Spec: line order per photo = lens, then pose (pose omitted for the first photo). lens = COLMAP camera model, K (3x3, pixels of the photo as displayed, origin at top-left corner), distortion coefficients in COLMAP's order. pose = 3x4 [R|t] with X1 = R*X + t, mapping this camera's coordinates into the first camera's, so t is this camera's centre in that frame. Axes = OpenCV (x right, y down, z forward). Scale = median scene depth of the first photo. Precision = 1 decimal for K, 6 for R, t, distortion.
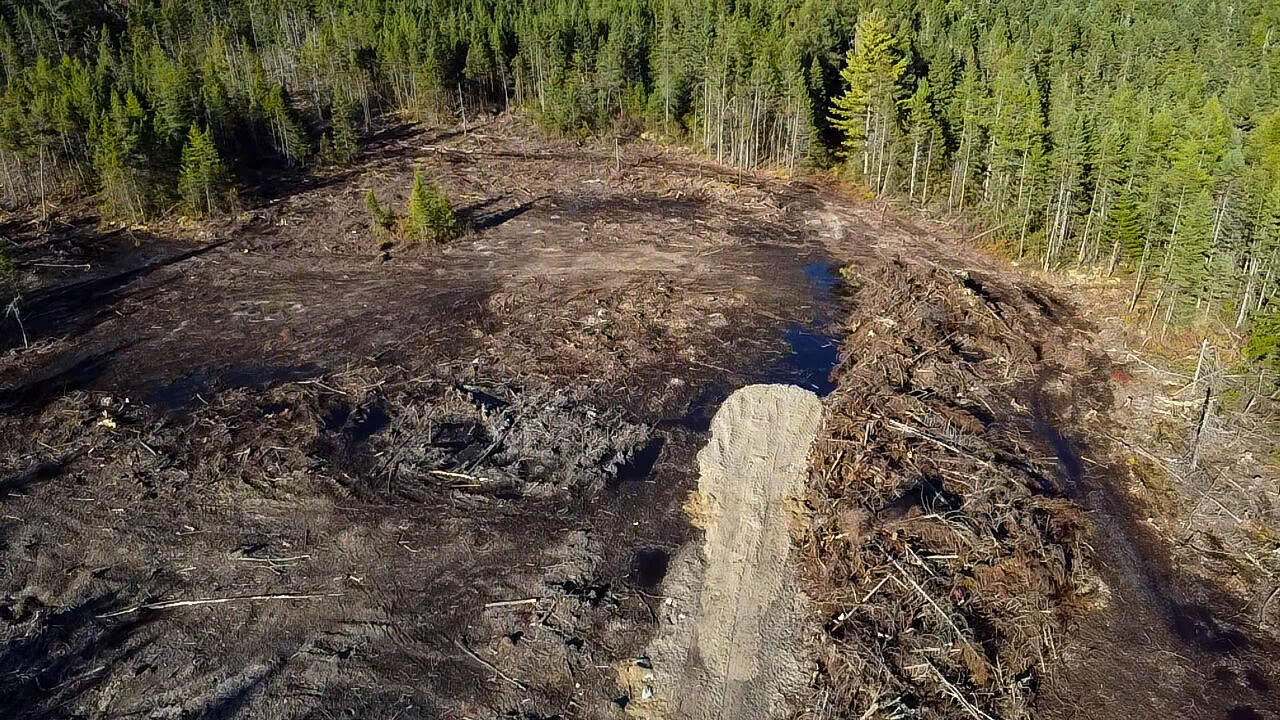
lens RADIAL K [[926.6, 0, 641.3], [0, 926.6, 364.6], [0, 0, 1]] dist [-0.028186, -0.008446]
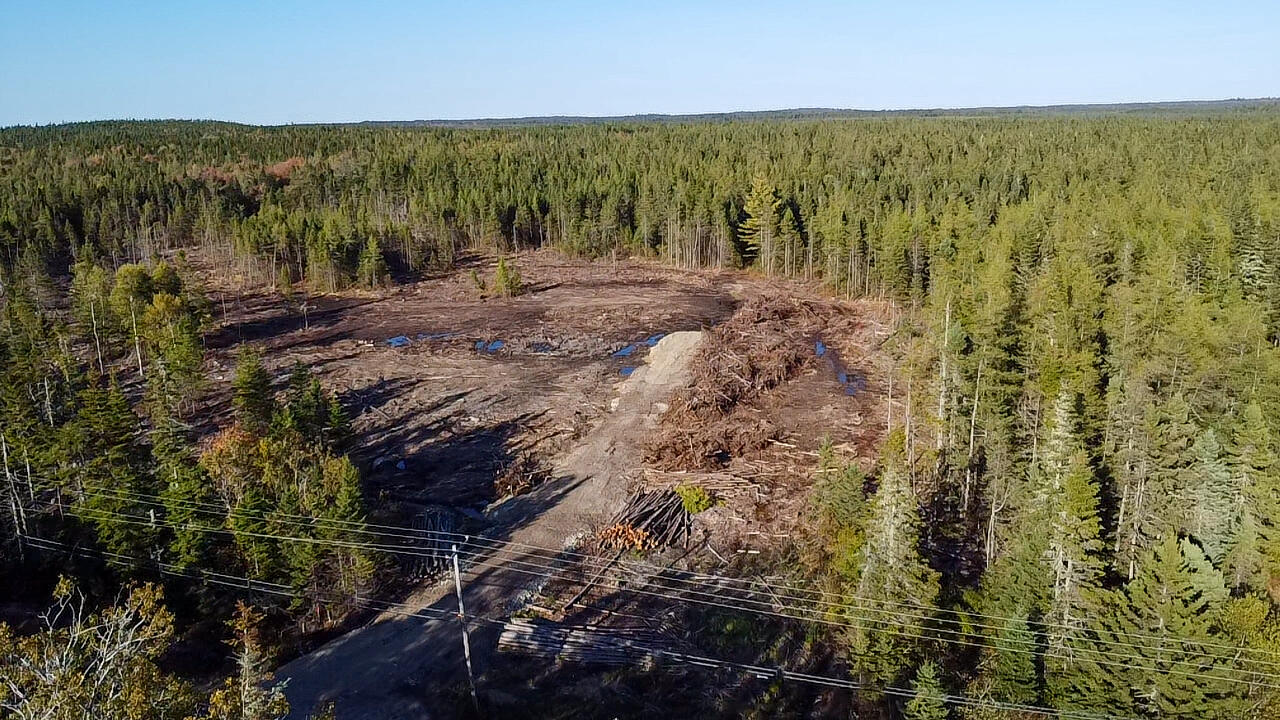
lens RADIAL K [[926.6, 0, 641.4], [0, 926.6, 355.0], [0, 0, 1]] dist [-0.028186, -0.008446]
pose [[0.999961, -0.008582, 0.002202, 0.020845], [0.008857, 0.974727, -0.223224, 0.351994], [-0.000231, 0.223234, 0.974765, -0.655103]]
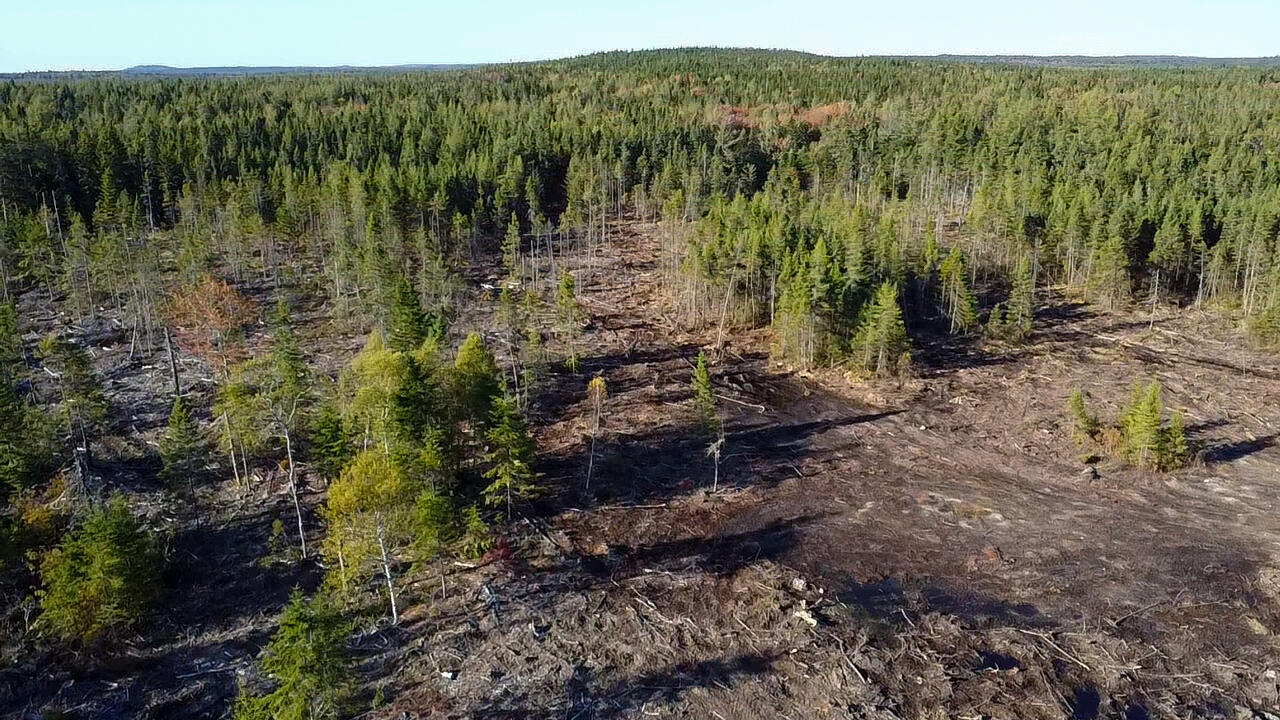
lens RADIAL K [[926.6, 0, 637.7], [0, 926.6, 354.2], [0, 0, 1]] dist [-0.028186, -0.008446]
pose [[0.834313, 0.178801, -0.521491, -0.187616], [-0.259808, 0.961834, -0.085878, -0.038873], [0.486232, 0.207137, 0.848924, 0.069141]]
